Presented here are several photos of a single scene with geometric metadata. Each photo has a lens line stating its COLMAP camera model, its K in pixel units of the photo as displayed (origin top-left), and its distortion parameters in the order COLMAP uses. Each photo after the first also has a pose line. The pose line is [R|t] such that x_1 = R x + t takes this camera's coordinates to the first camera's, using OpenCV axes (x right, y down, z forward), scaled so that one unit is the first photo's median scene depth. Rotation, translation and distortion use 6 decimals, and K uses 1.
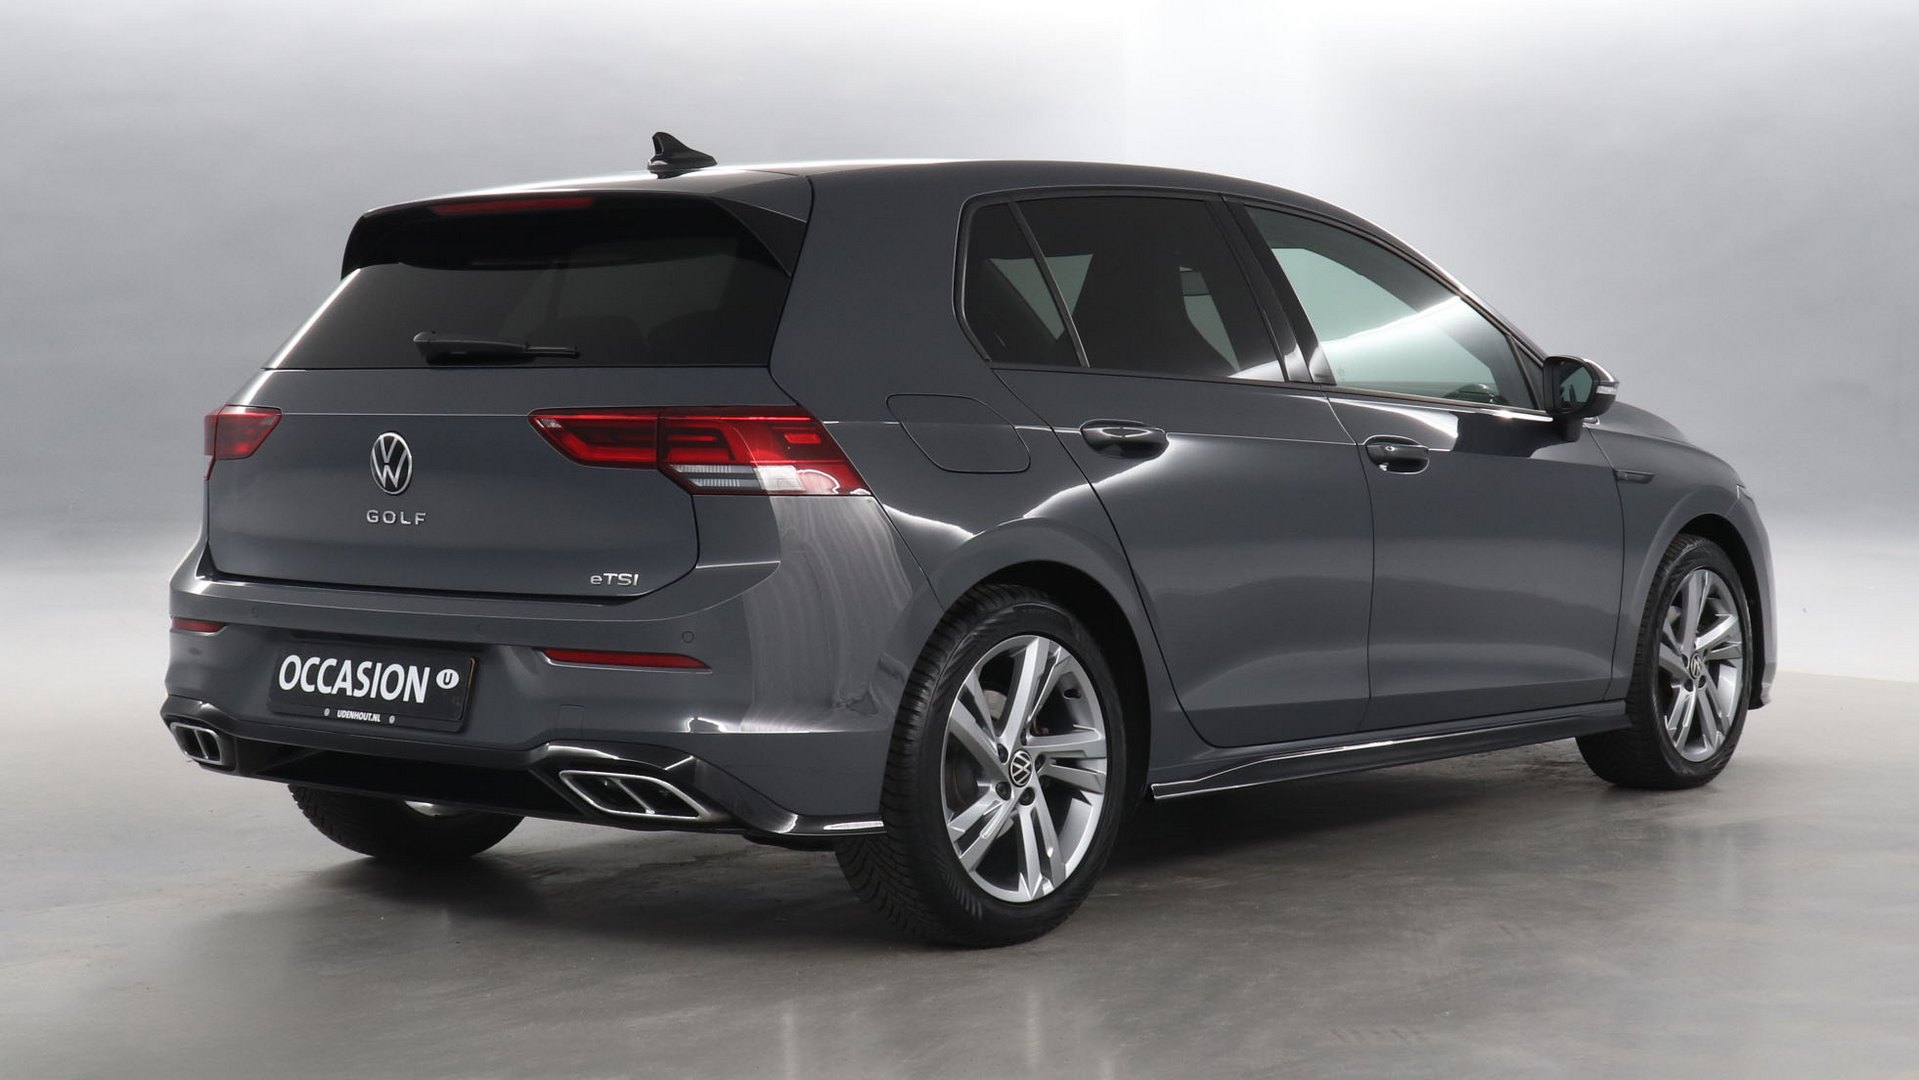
lens RADIAL K [[3197.1, 0, 959.5], [0, 3197.1, 540.0], [0, 0, 1]] dist [-0.186803, -0.044749]
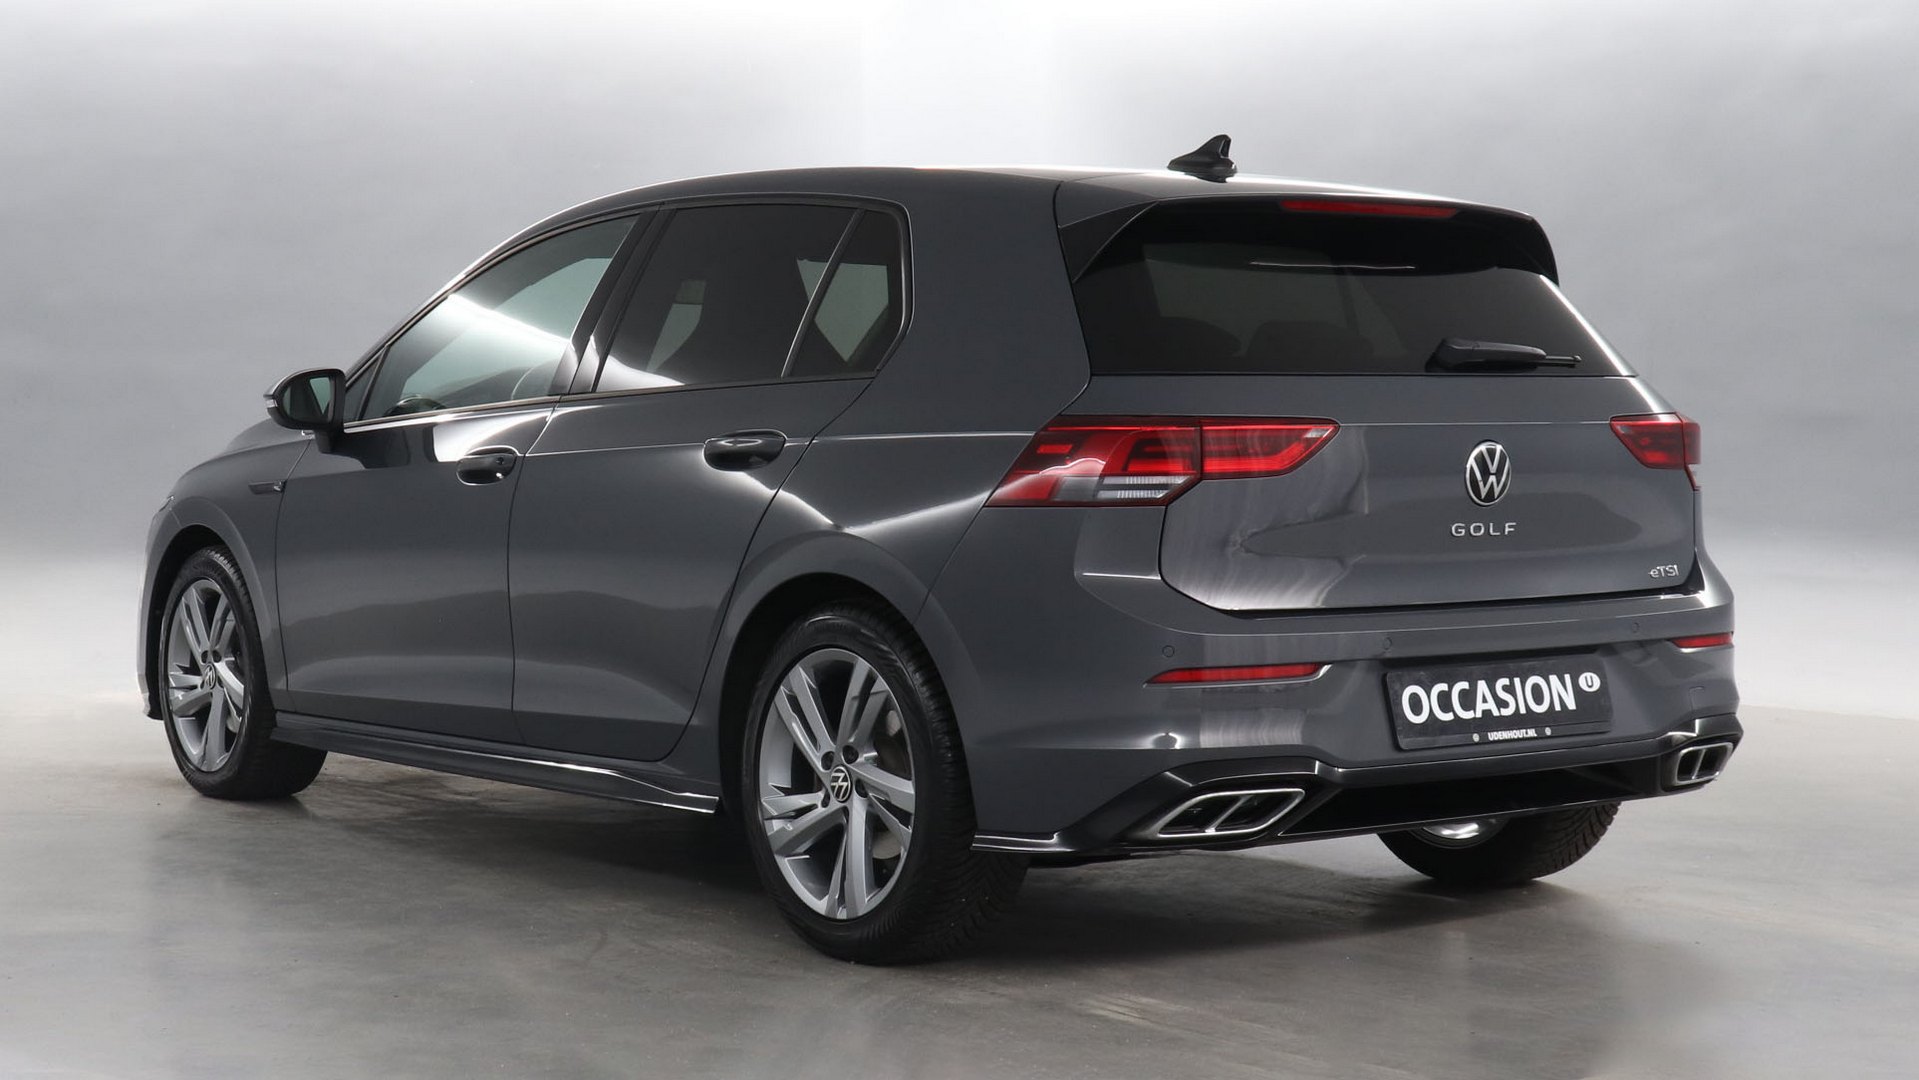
lens RADIAL K [[3197.1, 0, 959.5], [0, 3197.1, 540.0], [0, 0, 1]] dist [-0.186803, -0.044749]
pose [[0.236997, -0.041117, 0.970640, -1.164659], [0.046004, 0.998458, 0.031062, -0.041533], [-0.970421, 0.037291, 0.238523, 0.928979]]
